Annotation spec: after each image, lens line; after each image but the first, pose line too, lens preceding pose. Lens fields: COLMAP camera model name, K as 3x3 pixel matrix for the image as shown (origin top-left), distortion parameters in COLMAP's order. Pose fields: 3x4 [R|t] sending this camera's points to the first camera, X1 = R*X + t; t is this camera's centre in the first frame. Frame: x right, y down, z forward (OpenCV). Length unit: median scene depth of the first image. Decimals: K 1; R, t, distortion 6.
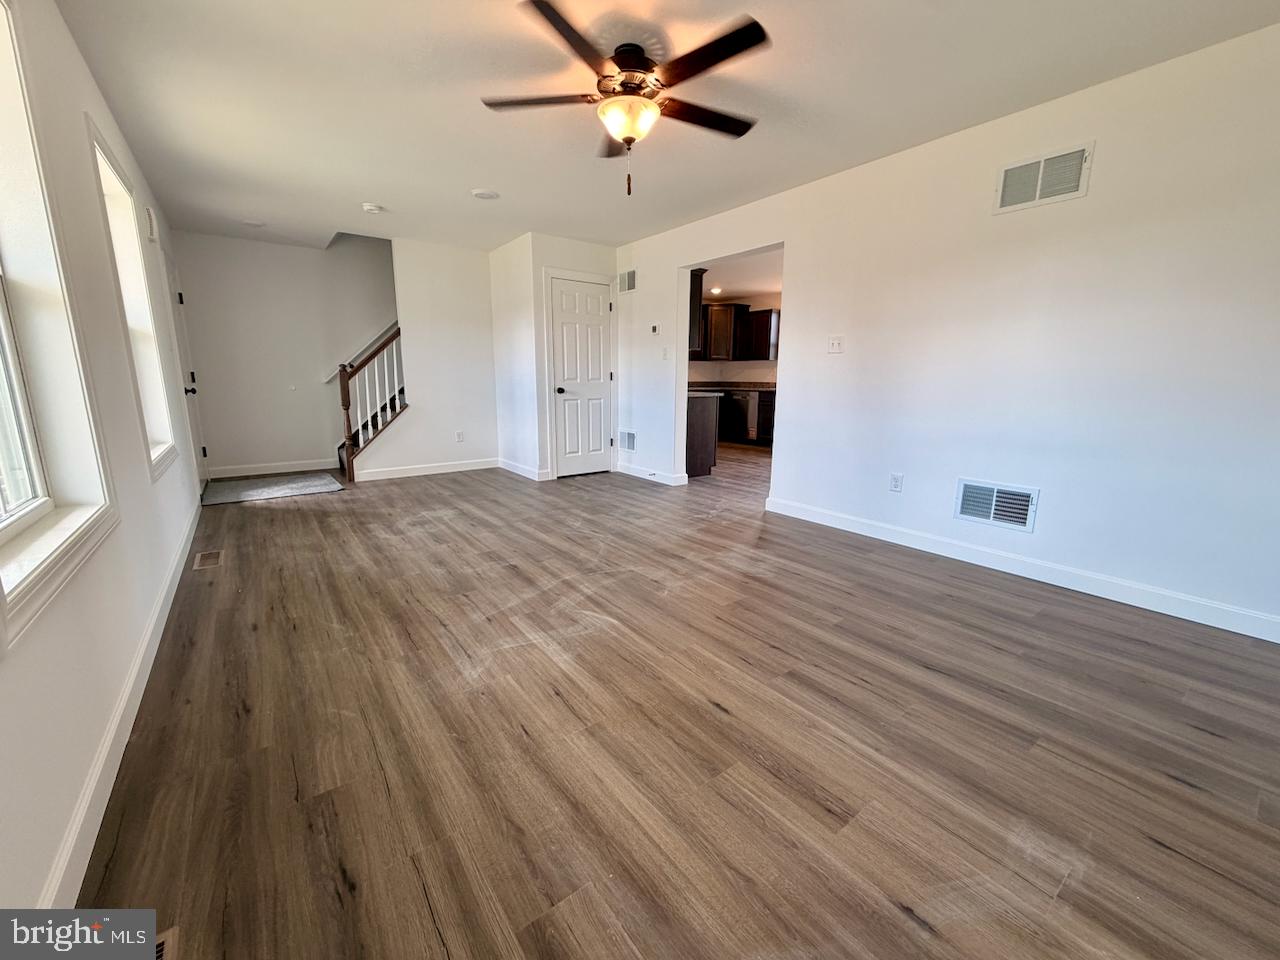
lens RADIAL K [[512.1, 0, 637.1], [0, 512.1, 480.0], [0, 0, 1]] dist [0.000943, 0.000191]
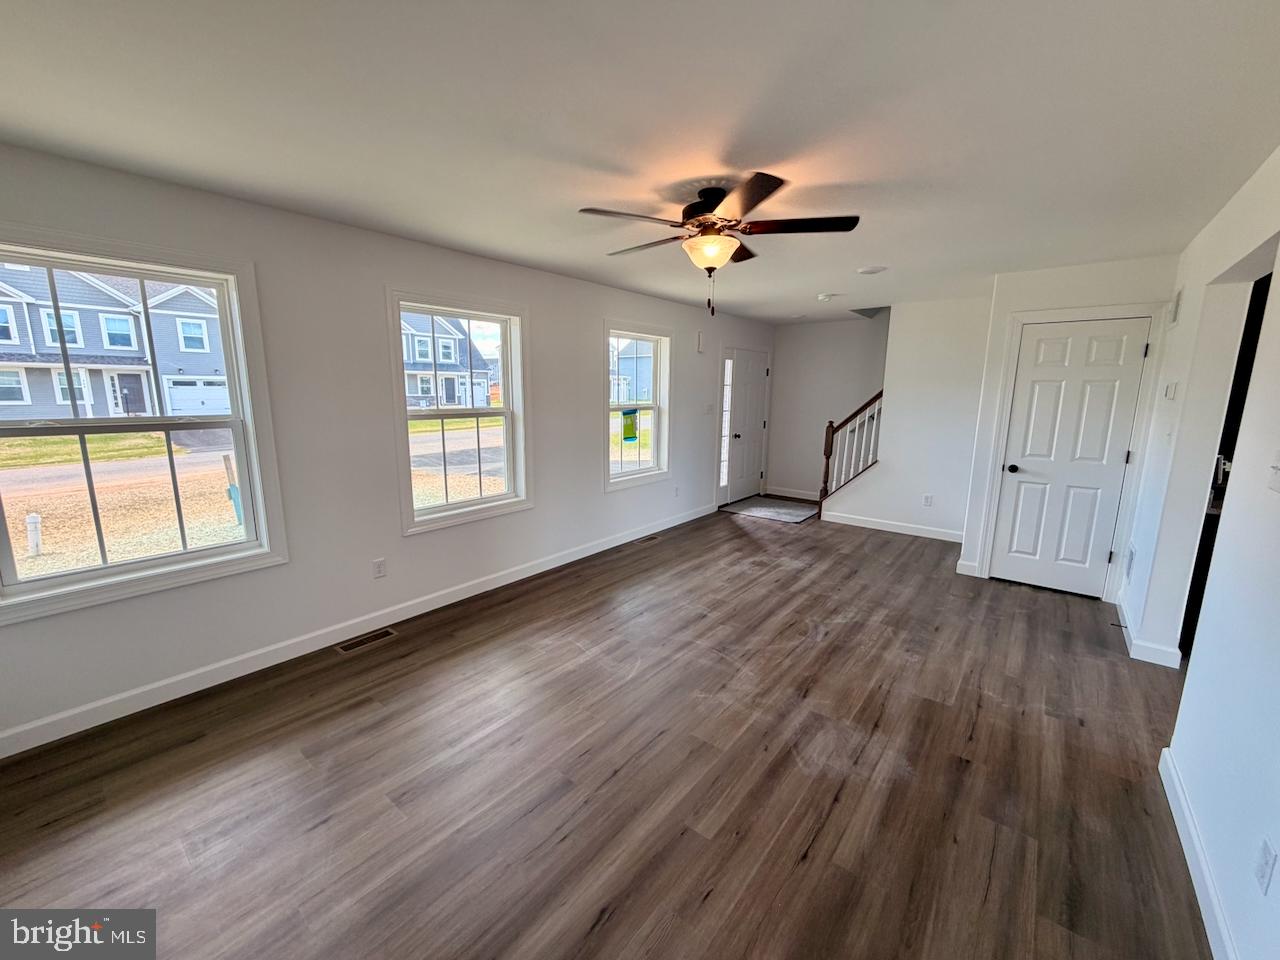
lens RADIAL K [[512.1, 0, 637.1], [0, 512.1, 480.0], [0, 0, 1]] dist [0.000943, 0.000191]
pose [[0.242851, 0.166905, -0.955597, 0.754315], [-0.199217, 0.972671, 0.119260, -0.234691], [0.949387, 0.161409, 0.269465, 0.452373]]
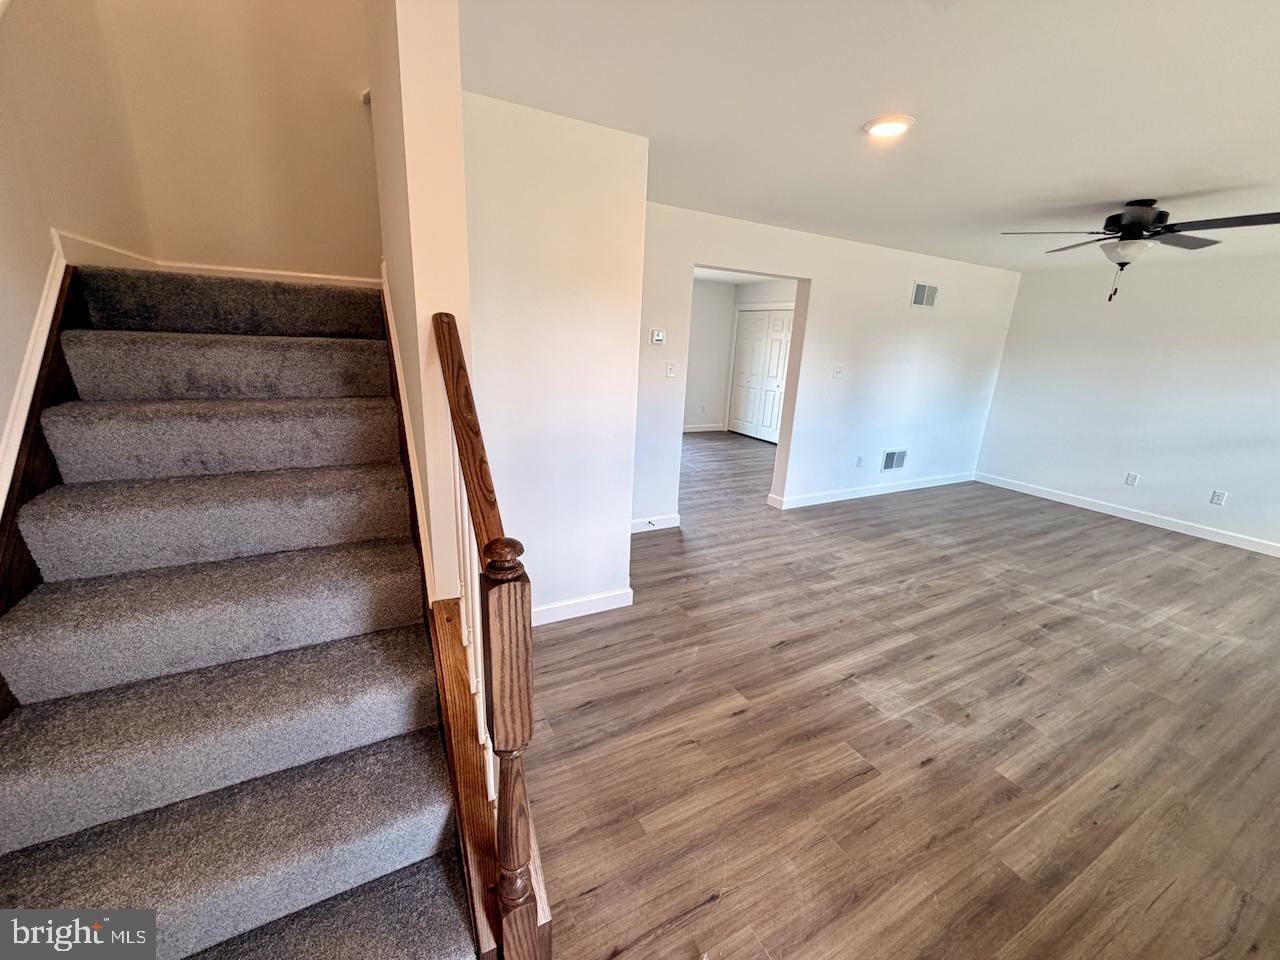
lens RADIAL K [[512.1, 0, 637.1], [0, 512.1, 480.0], [0, 0, 1]] dist [0.000943, 0.000191]
pose [[0.145587, -0.267989, 0.952358, -1.187038], [0.148403, 0.957639, 0.246788, -0.459779], [-0.978152, 0.105404, 0.179190, 1.491040]]
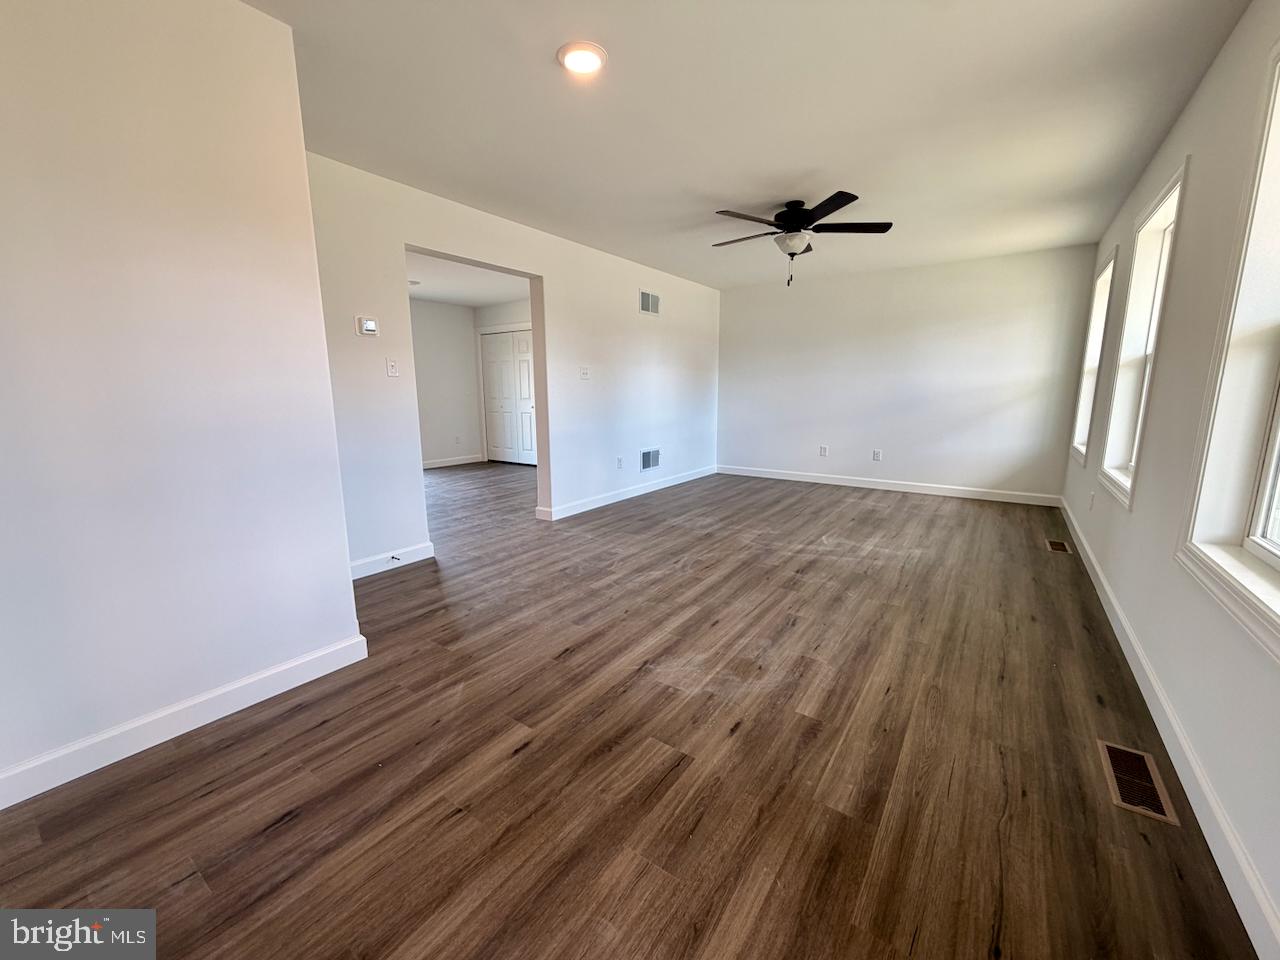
lens RADIAL K [[512.1, 0, 637.1], [0, 512.1, 480.0], [0, 0, 1]] dist [0.000943, 0.000191]
pose [[-0.305730, -0.171747, 0.936500, -1.073775], [0.190270, 0.952735, 0.236840, -0.330805], [-0.932913, 0.250597, -0.258602, 1.469742]]
